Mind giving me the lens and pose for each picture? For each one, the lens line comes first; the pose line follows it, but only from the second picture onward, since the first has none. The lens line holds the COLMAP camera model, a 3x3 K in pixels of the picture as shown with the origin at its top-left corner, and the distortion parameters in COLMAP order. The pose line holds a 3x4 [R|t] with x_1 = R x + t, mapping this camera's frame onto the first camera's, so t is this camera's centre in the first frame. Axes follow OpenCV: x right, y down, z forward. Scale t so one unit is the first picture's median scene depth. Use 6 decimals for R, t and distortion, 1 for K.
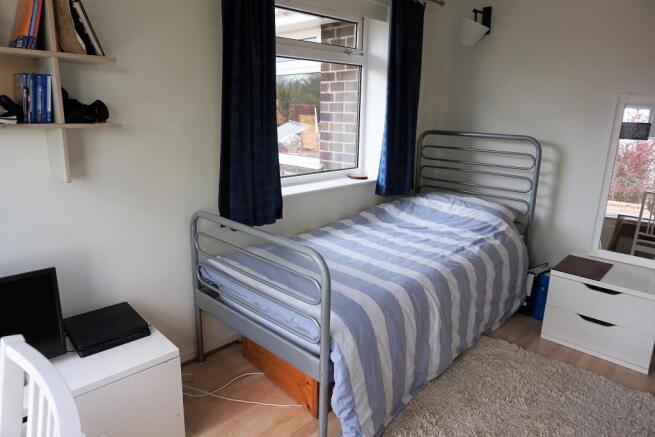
lens RADIAL K [[442.3, 0, 327.5], [0, 442.3, 218.5], [0, 0, 1]] dist [-0.026833, 0.003875]
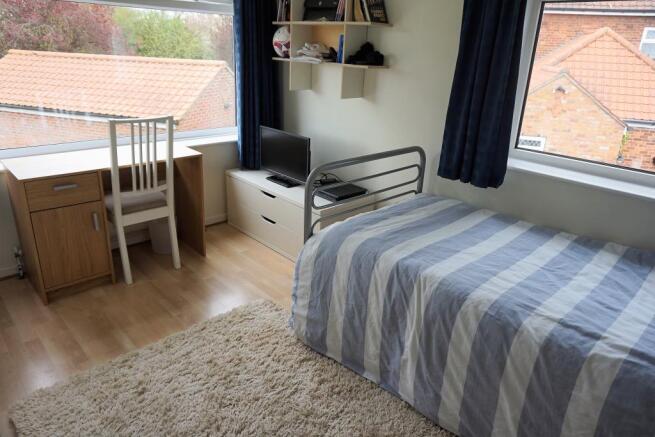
lens RADIAL K [[442.3, 0, 327.5], [0, 442.3, 218.5], [0, 0, 1]] dist [-0.026833, 0.003875]
pose [[-0.013969, 0.351055, -0.936251, 0.797236], [-0.295092, 0.893190, 0.339312, -0.155316], [0.955367, 0.281020, 0.091116, 0.609091]]
